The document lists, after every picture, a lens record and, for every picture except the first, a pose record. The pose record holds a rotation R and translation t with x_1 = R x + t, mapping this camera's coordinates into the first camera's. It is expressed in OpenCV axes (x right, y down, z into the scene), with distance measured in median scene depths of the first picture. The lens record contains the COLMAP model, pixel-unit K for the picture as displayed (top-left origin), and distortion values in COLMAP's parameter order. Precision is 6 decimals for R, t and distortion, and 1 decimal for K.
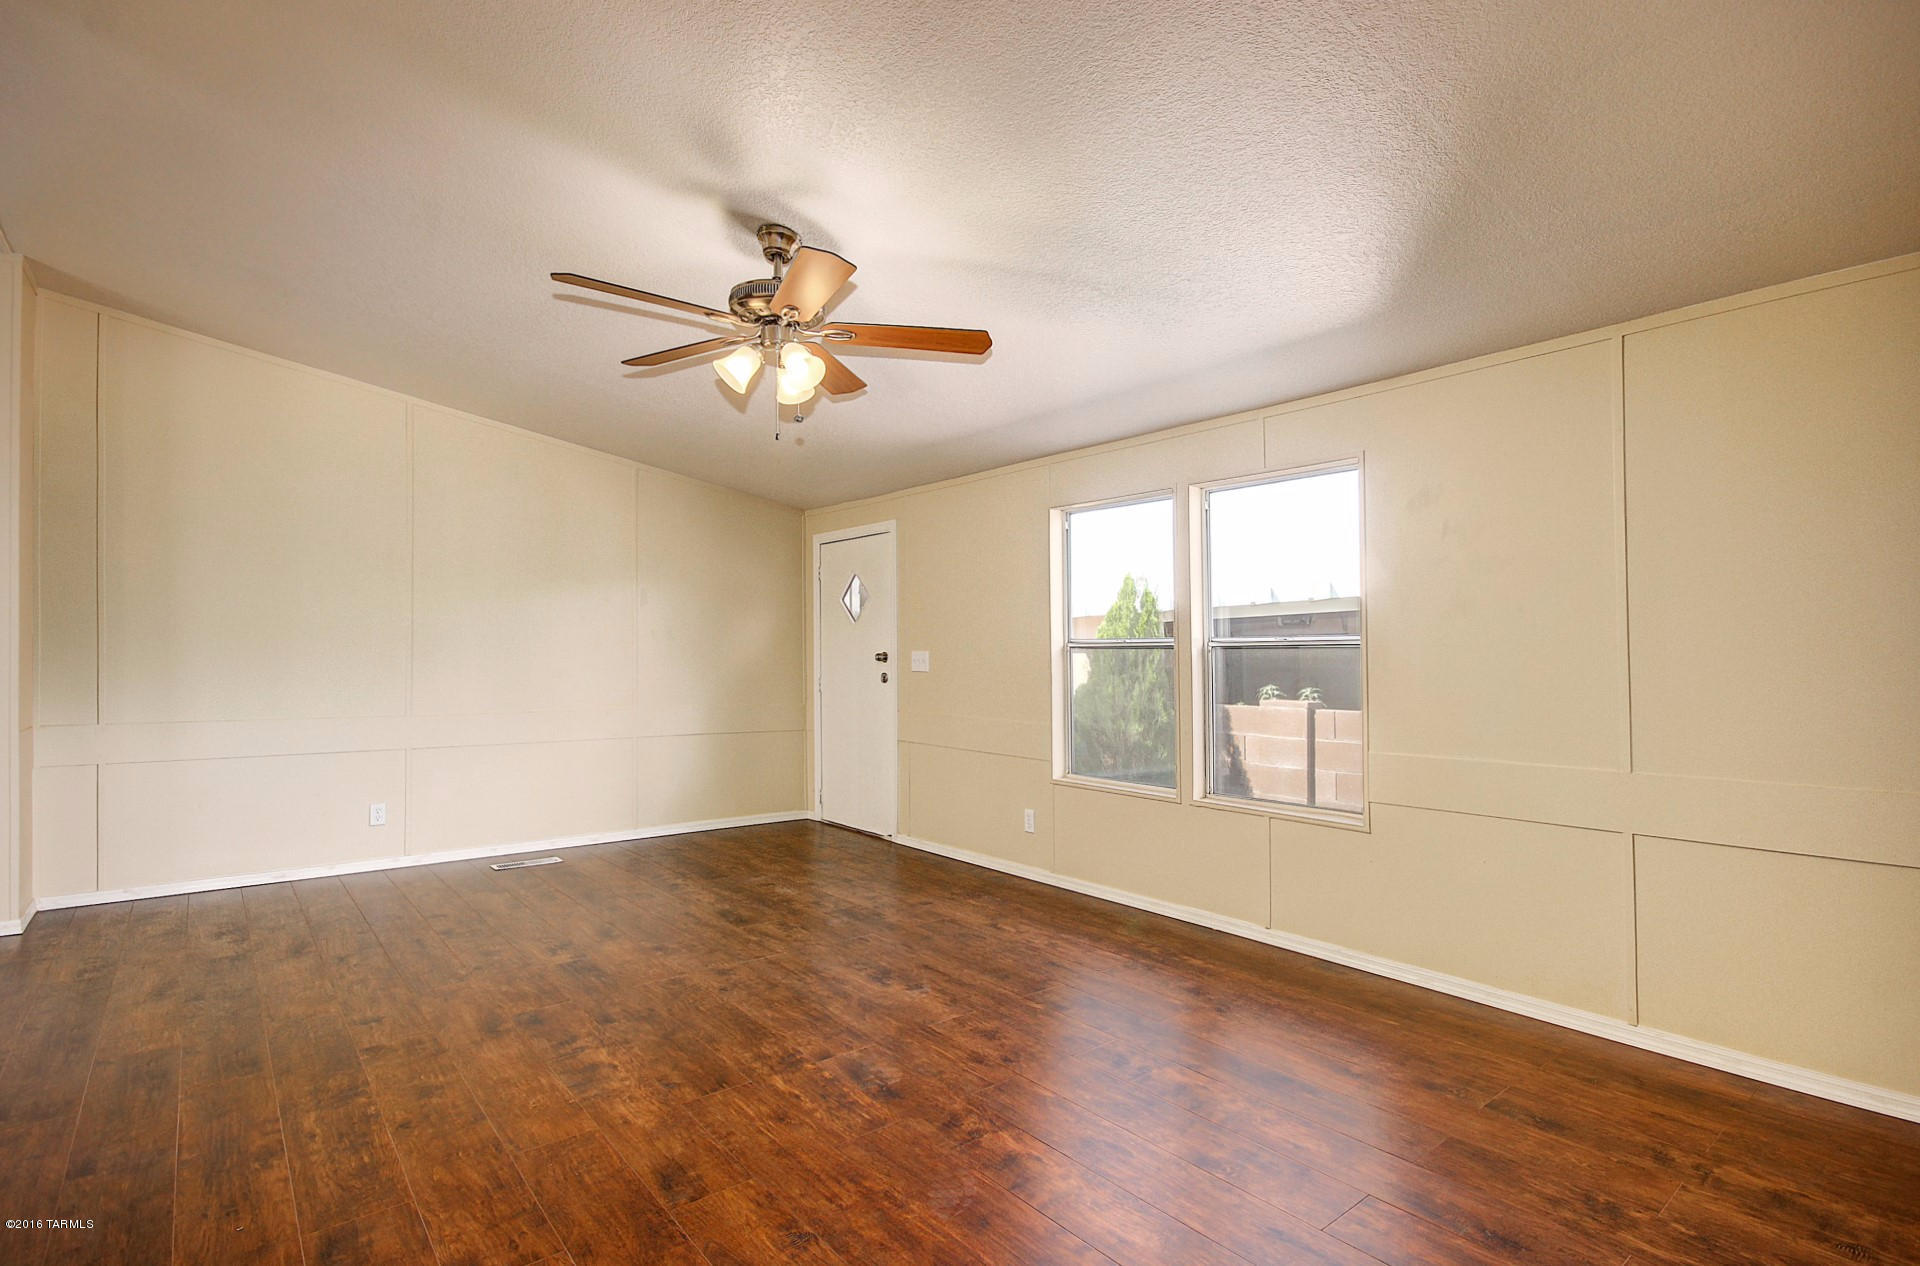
lens RADIAL K [[911.5, 0, 960.0], [0, 911.5, 633.0], [0, 0, 1]] dist [-0.015984, -0.000079]
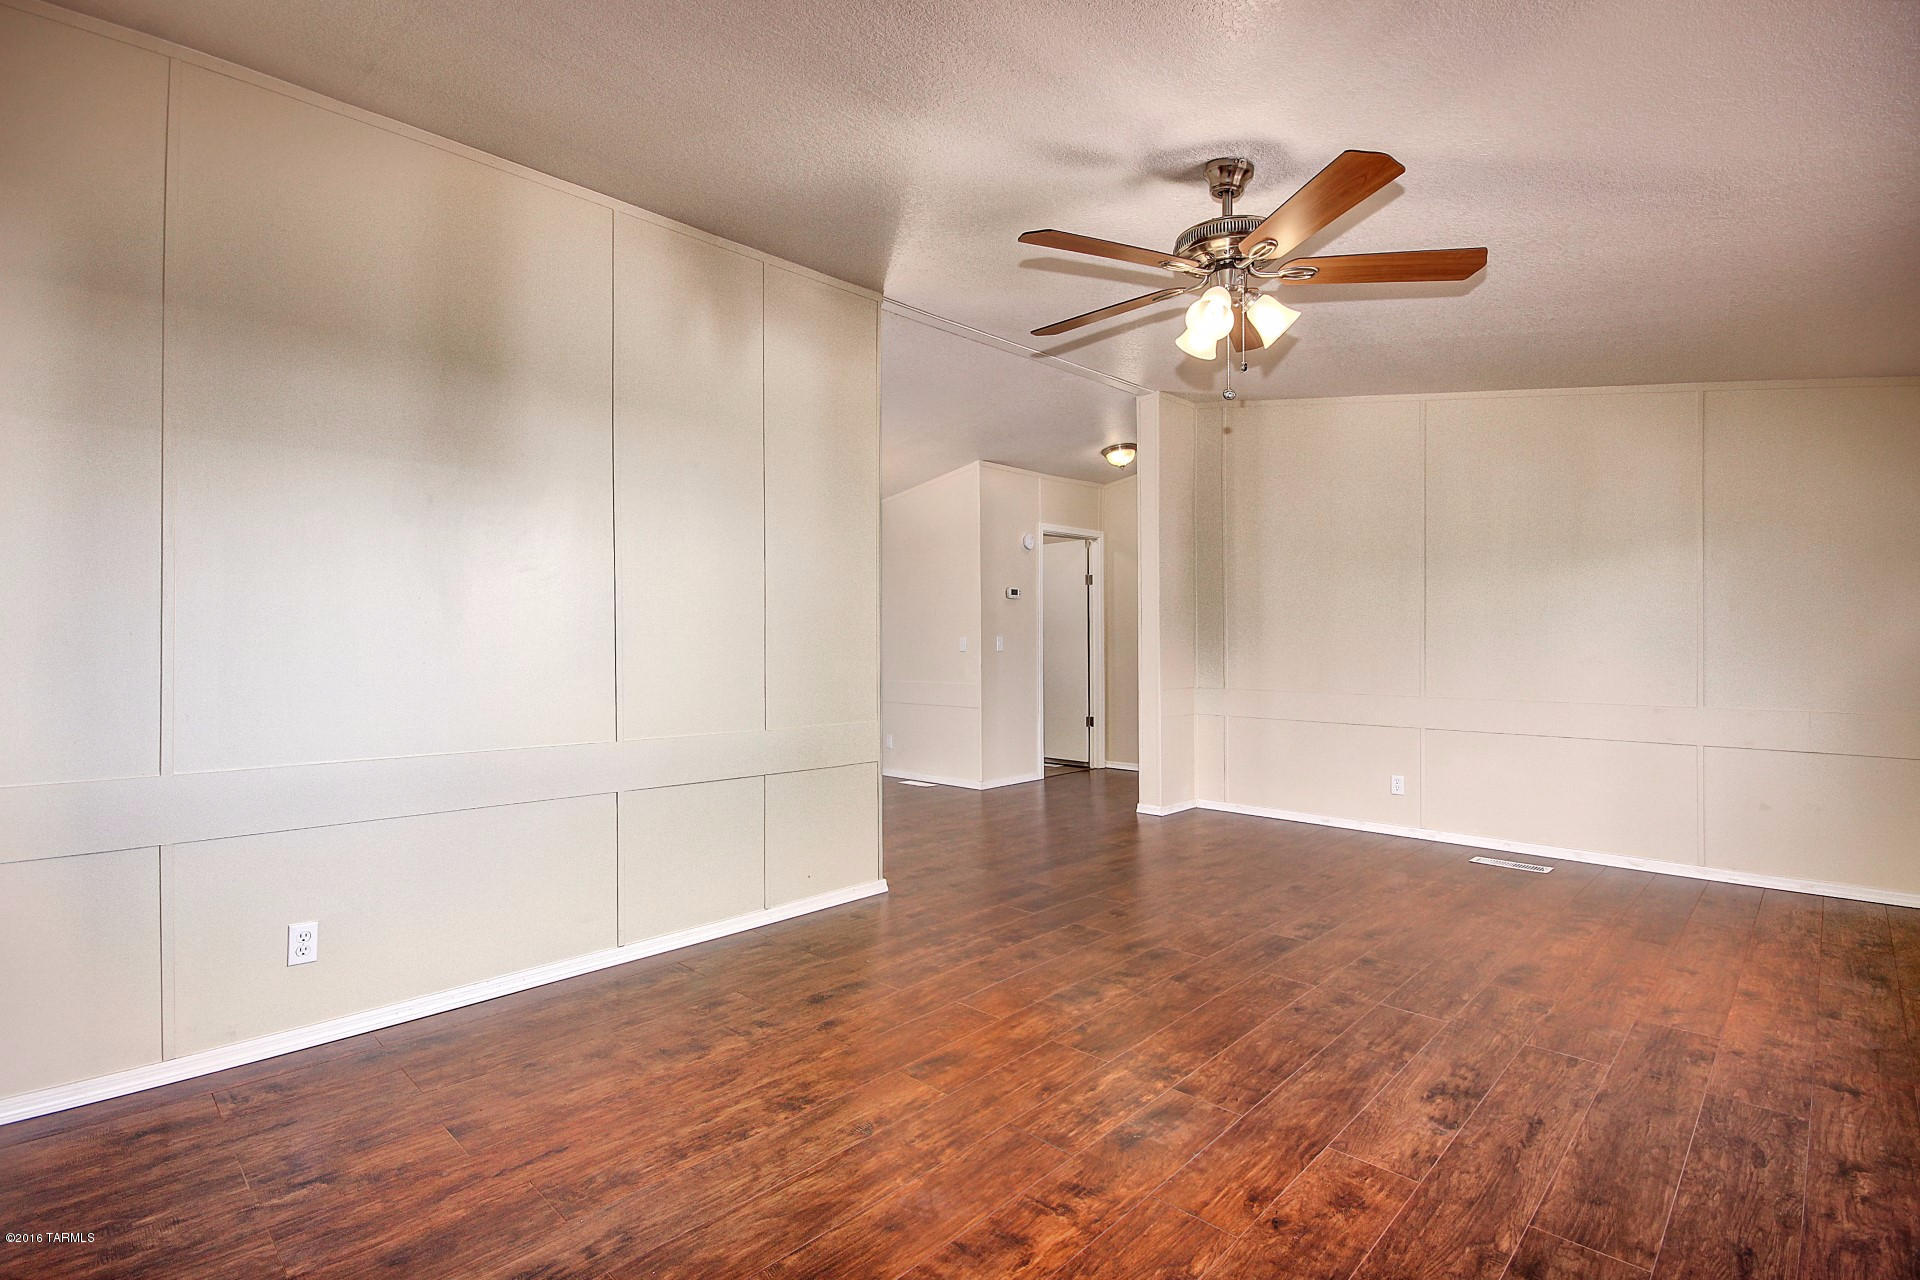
lens RADIAL K [[884.4, 0, 969.1], [0, 884.4, 647.1], [0, 0, 1]] dist [0.004666, -0.010000]
pose [[0.136060, 0.006927, -0.990676, 0.573692], [0.027175, 0.999573, 0.010721, 0.013848], [0.990328, -0.028380, 0.135814, 0.575504]]
